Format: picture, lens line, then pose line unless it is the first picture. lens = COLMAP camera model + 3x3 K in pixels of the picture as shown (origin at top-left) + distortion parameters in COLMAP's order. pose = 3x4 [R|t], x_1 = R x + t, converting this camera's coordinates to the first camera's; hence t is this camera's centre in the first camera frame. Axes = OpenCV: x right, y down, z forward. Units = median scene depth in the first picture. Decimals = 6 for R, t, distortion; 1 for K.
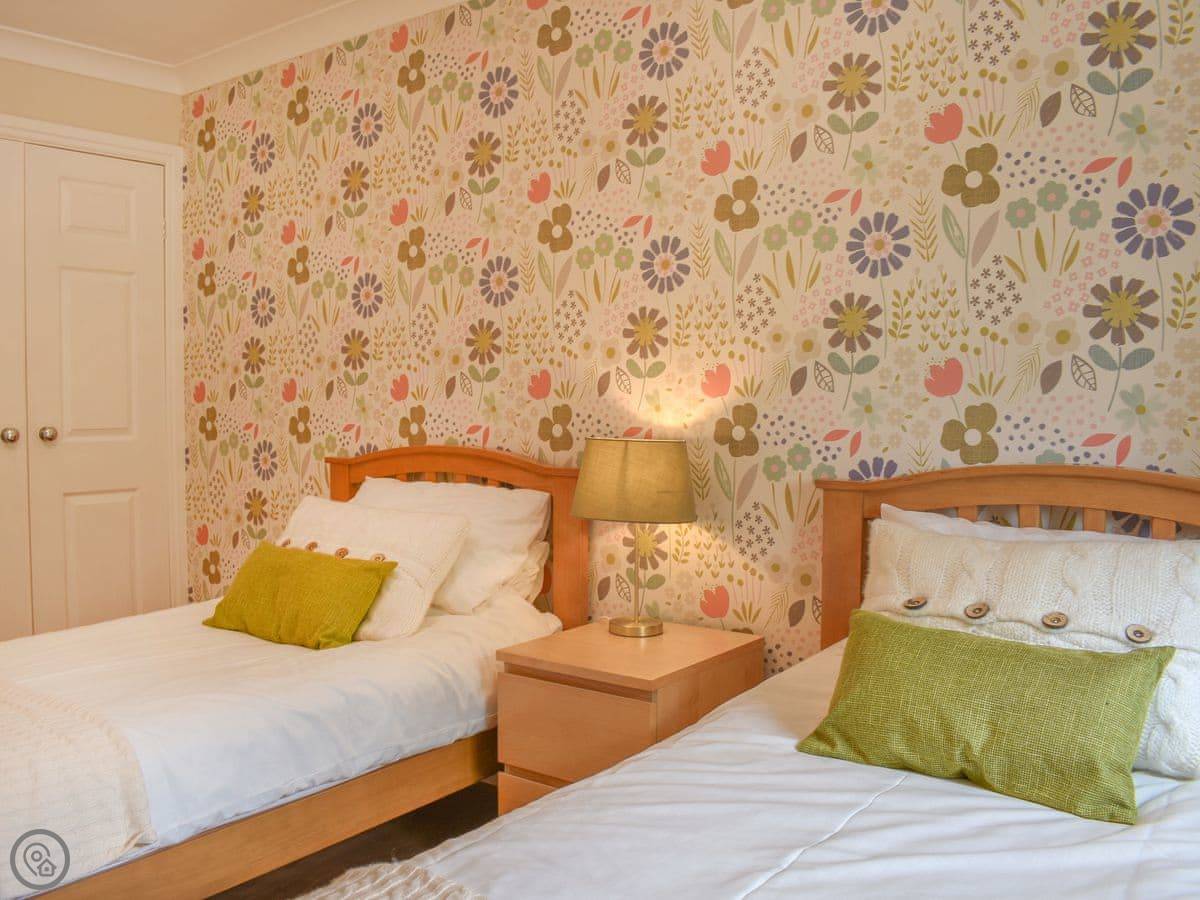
lens RADIAL K [[1581.4, 0, 599.2], [0, 1581.4, 492.7], [0, 0, 1]] dist [-0.209021, 0.026276]
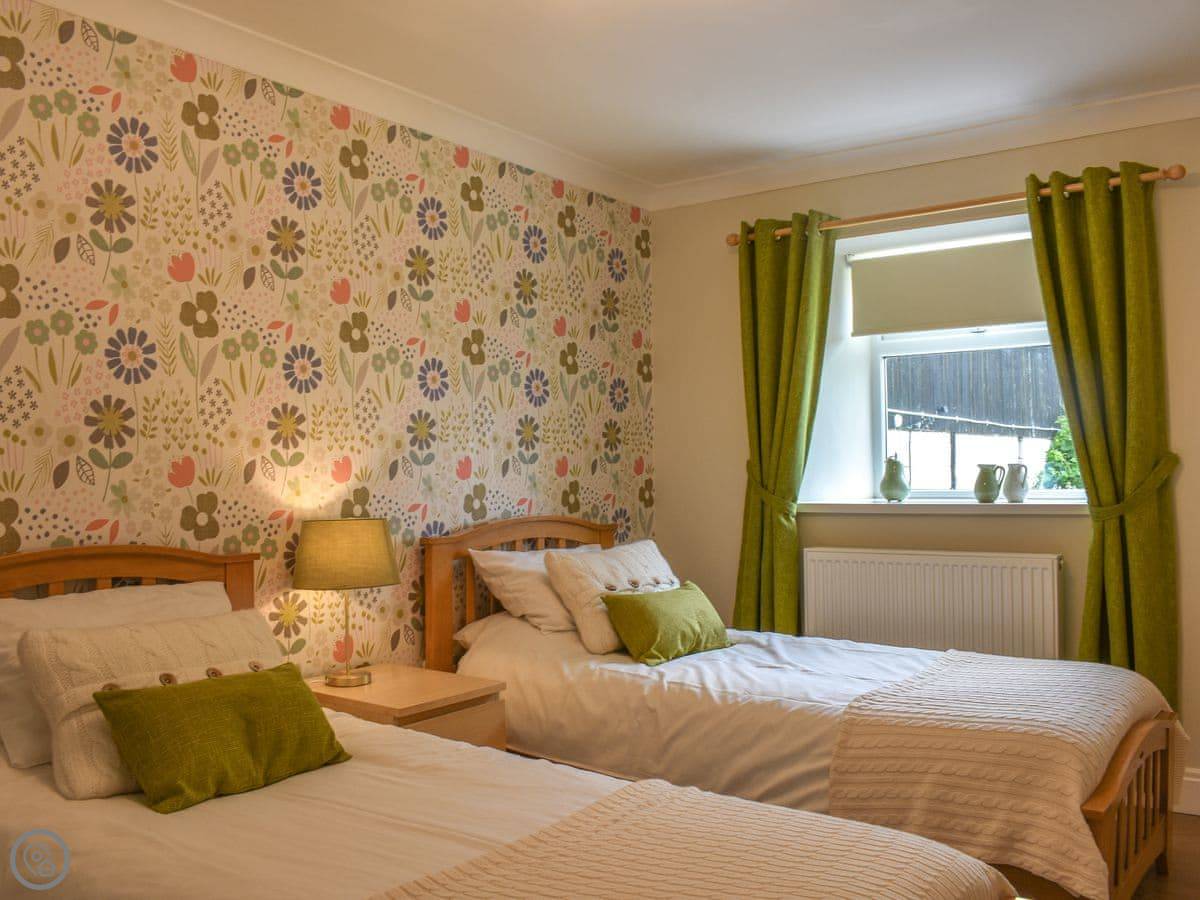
lens RADIAL K [[1581.4, 0, 599.2], [0, 1581.4, 492.7], [0, 0, 1]] dist [-0.209021, 0.026276]
pose [[-0.393040, 0.009278, 0.919475, -1.068560], [0.083698, 0.996159, 0.025726, -0.063142], [-0.915704, 0.087069, -0.392306, 1.217699]]
